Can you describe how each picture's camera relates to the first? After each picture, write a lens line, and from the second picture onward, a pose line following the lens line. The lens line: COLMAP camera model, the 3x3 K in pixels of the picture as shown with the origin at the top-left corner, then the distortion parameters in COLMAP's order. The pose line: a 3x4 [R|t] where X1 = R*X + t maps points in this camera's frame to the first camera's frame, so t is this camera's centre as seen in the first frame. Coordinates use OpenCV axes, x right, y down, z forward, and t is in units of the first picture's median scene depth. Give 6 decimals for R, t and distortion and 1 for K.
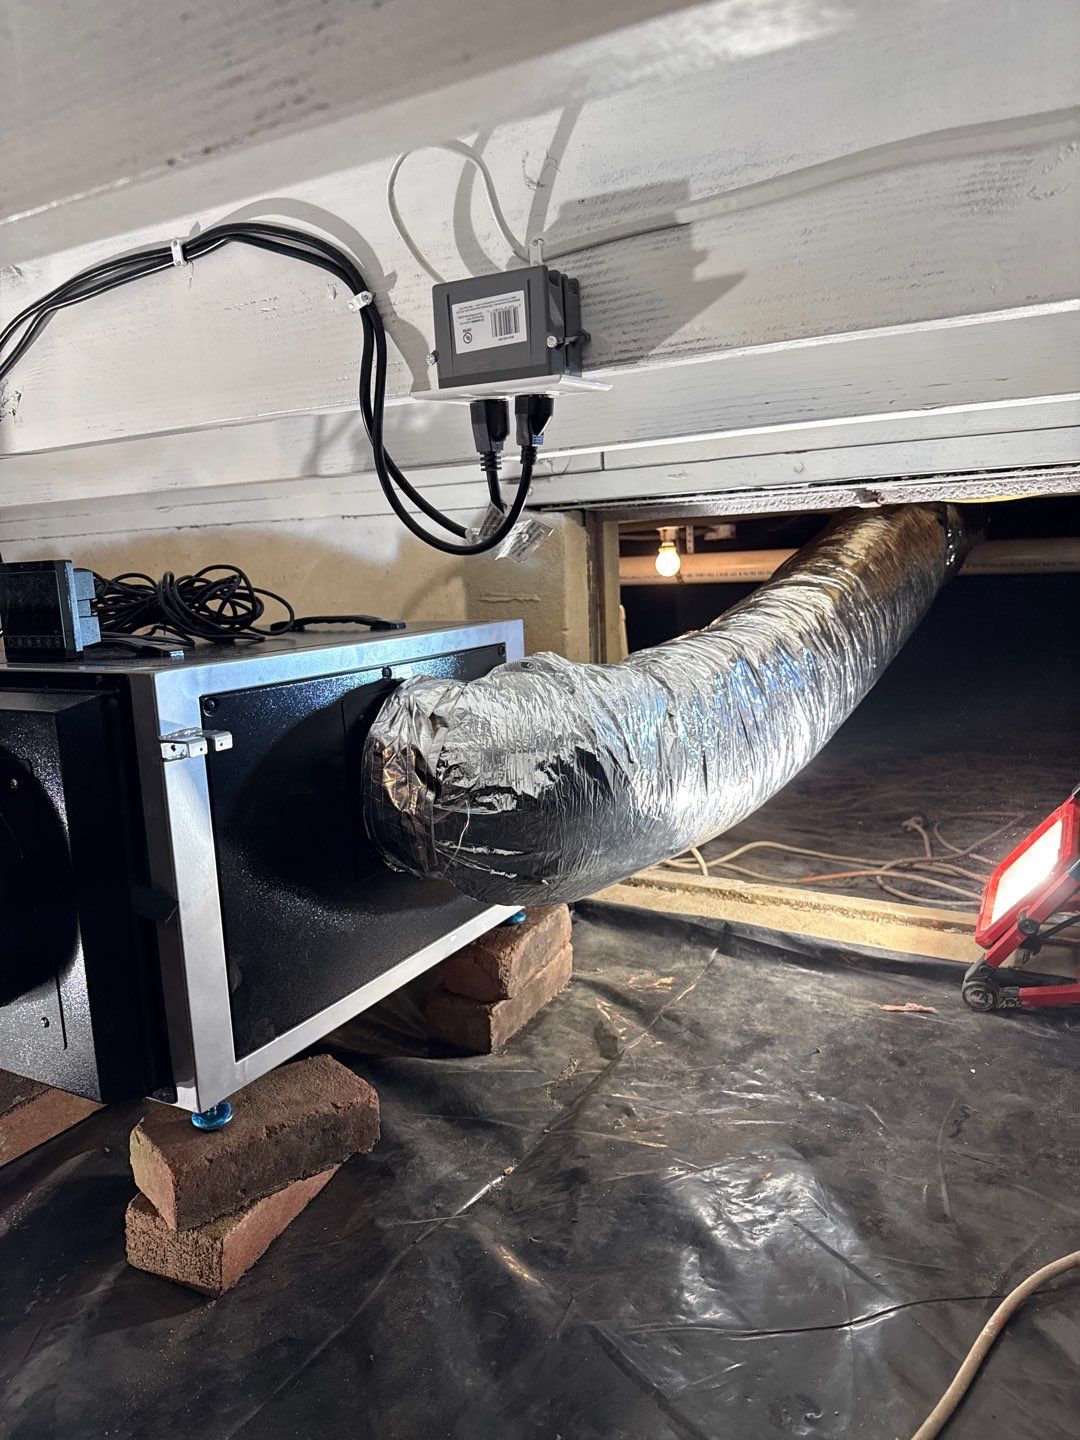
lens RADIAL K [[1072.9, 0, 541.2], [0, 1072.9, 723.6], [0, 0, 1]] dist [0.025288, -0.040758]
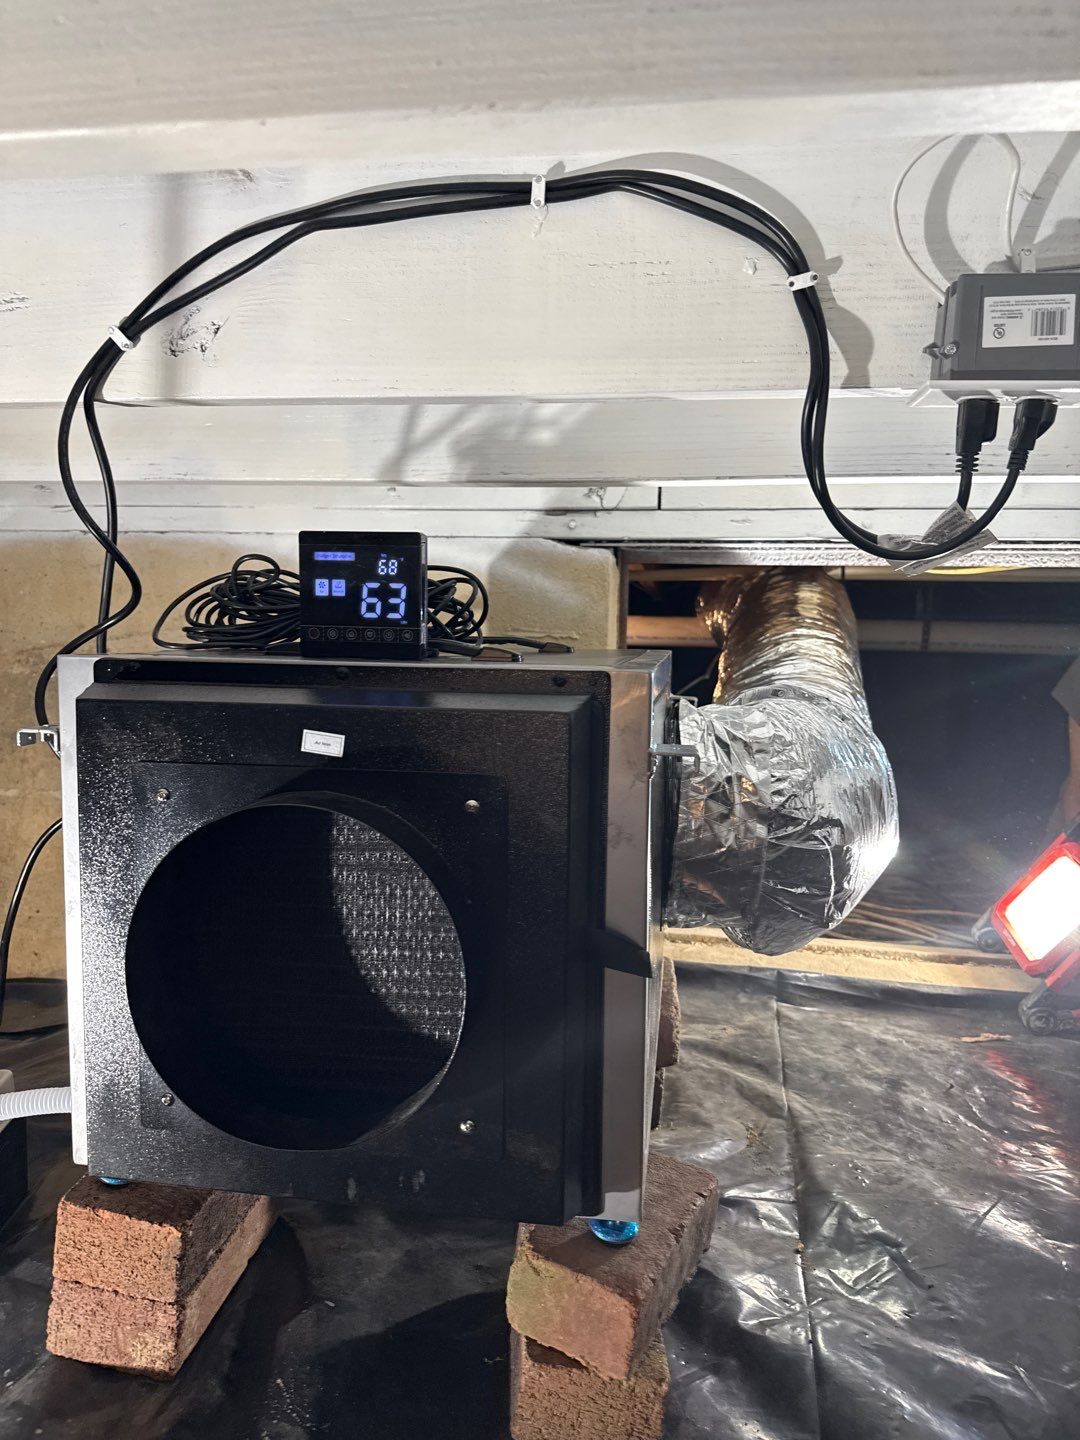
lens RADIAL K [[1072.9, 0, 534.2], [0, 1072.9, 720.6], [0, 0, 1]] dist [0.025288, -0.040758]
pose [[0.924694, 0.027644, 0.379706, -0.474386], [0.000500, 0.997271, -0.073821, 0.032132], [-0.380710, 0.068452, 0.922157, 0.176965]]
